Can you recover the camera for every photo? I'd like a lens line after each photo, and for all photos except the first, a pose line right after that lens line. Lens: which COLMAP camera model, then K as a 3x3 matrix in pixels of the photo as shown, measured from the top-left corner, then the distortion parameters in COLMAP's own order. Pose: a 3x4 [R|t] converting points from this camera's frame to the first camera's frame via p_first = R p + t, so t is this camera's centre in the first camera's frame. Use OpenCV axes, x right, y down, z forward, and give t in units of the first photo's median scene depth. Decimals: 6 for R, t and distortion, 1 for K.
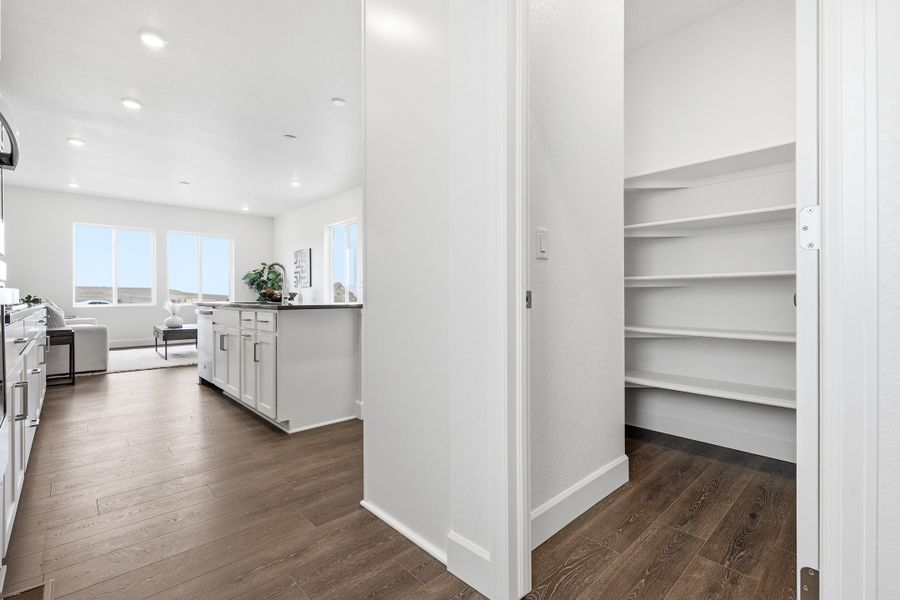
lens RADIAL K [[407.9, 0, 453.4], [0, 407.9, 293.7], [0, 0, 1]] dist [-0.000303, 0.000047]
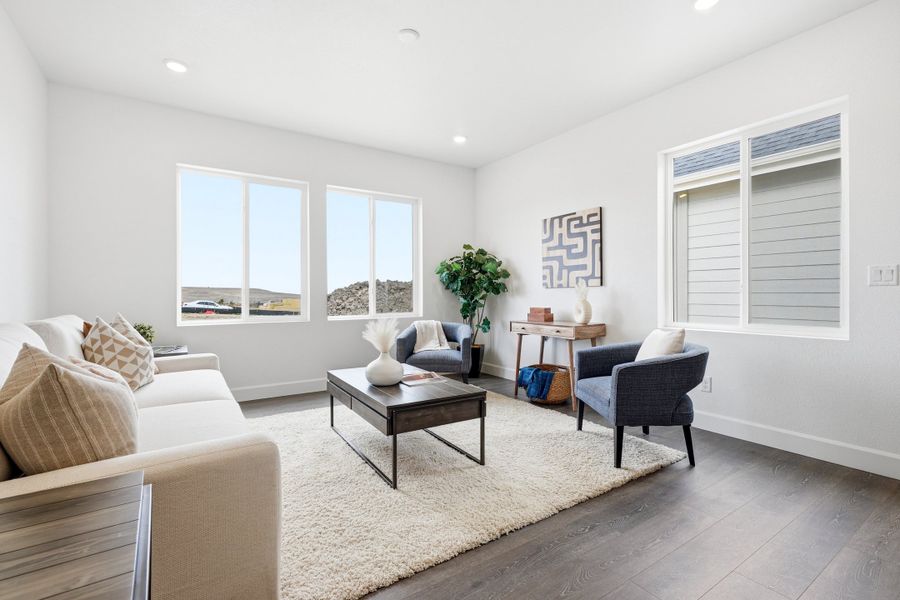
lens RADIAL K [[407.9, 0, 453.4], [0, 407.9, 293.7], [0, 0, 1]] dist [-0.000303, 0.000047]
pose [[0.987307, -0.008491, -0.158597, -0.434964], [0.009621, 0.999934, 0.006358, -0.011033], [0.158532, -0.007803, 0.987323, 0.470234]]
